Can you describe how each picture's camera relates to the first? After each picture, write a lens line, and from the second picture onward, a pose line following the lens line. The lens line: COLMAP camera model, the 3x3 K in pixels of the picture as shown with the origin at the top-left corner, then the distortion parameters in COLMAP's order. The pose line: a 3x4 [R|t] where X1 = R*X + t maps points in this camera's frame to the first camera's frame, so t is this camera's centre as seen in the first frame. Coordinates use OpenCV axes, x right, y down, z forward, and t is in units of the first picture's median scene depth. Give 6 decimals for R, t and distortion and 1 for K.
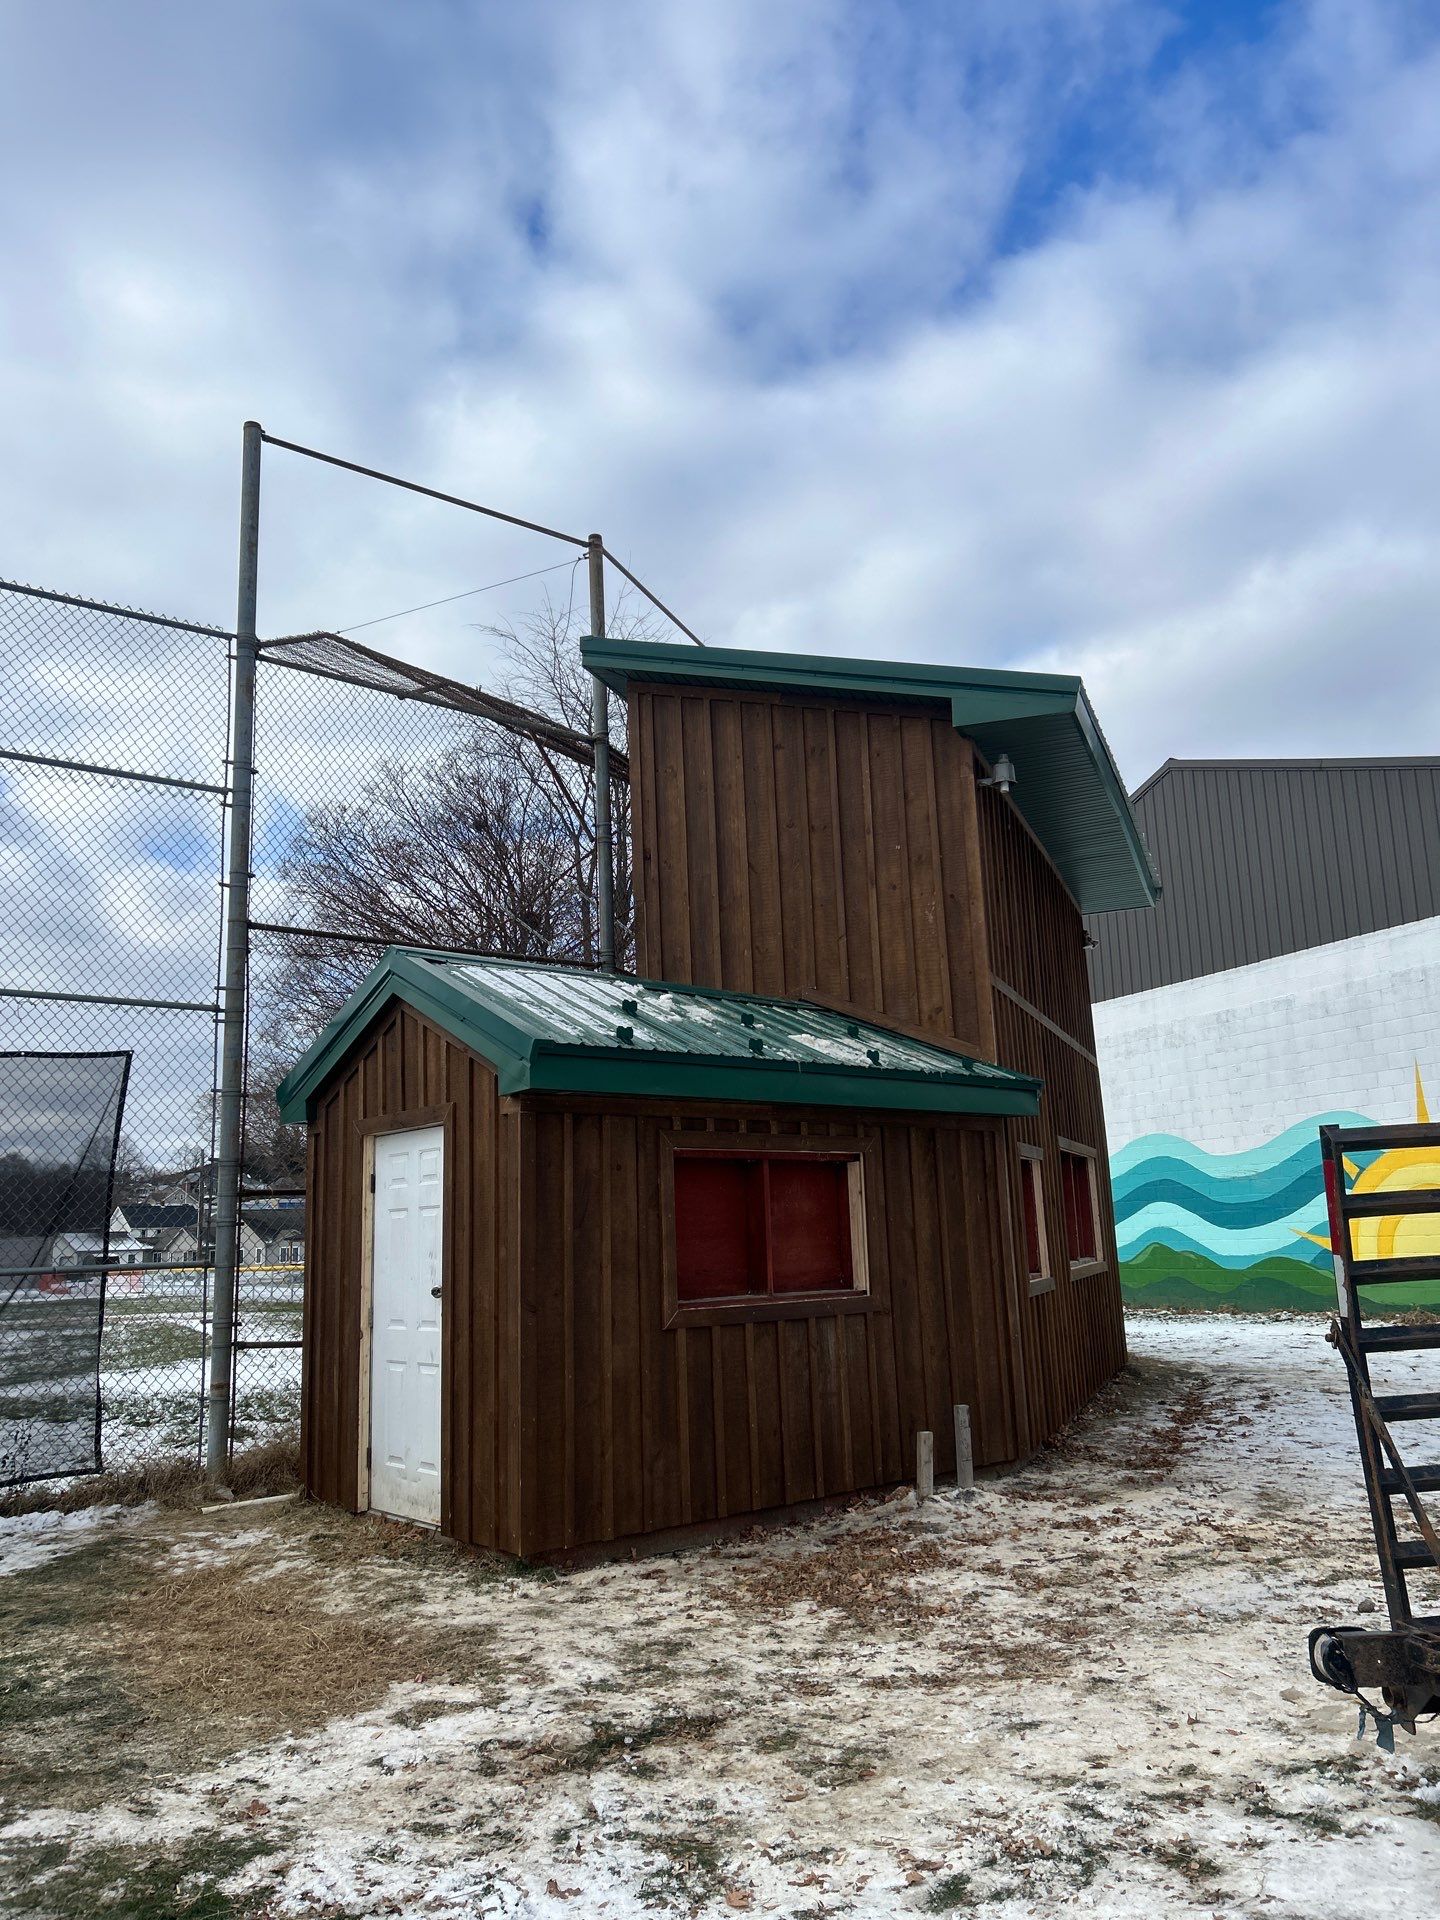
lens RADIAL K [[1428.7, 0, 721.4], [0, 1428.7, 954.7], [0, 0, 1]] dist [0.093017, -0.166786]
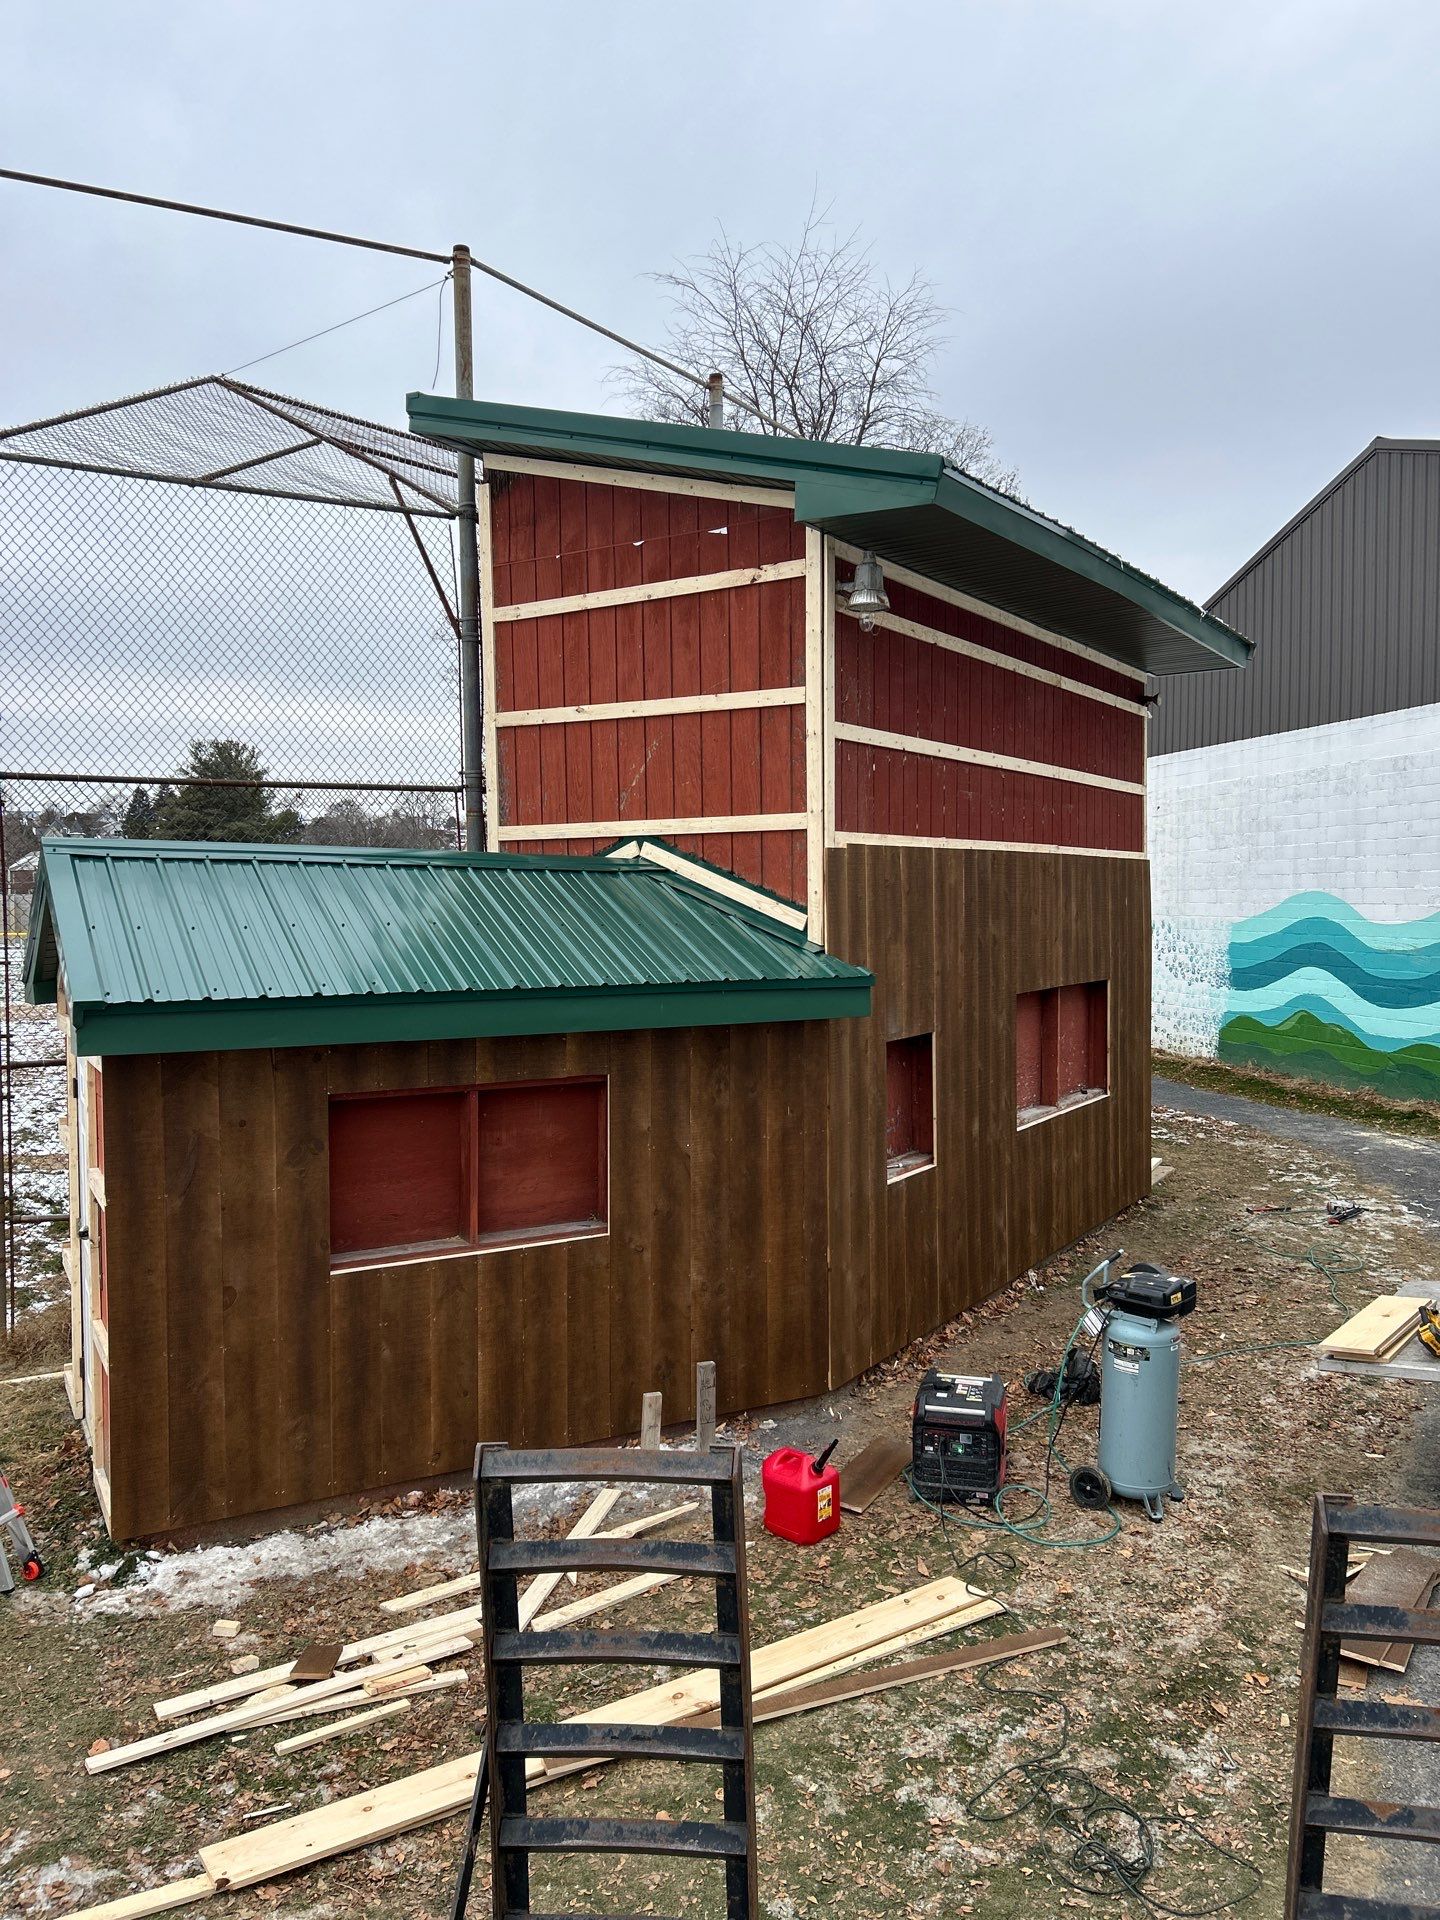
lens RADIAL K [[1428.7, 0, 721.4], [0, 1428.7, 954.7], [0, 0, 1]] dist [0.093017, -0.166786]
pose [[0.979742, 0.037793, -0.196666, 0.338661], [0.009734, 0.971883, 0.235262, -0.135230], [0.200028, -0.232411, 0.951827, 0.226945]]
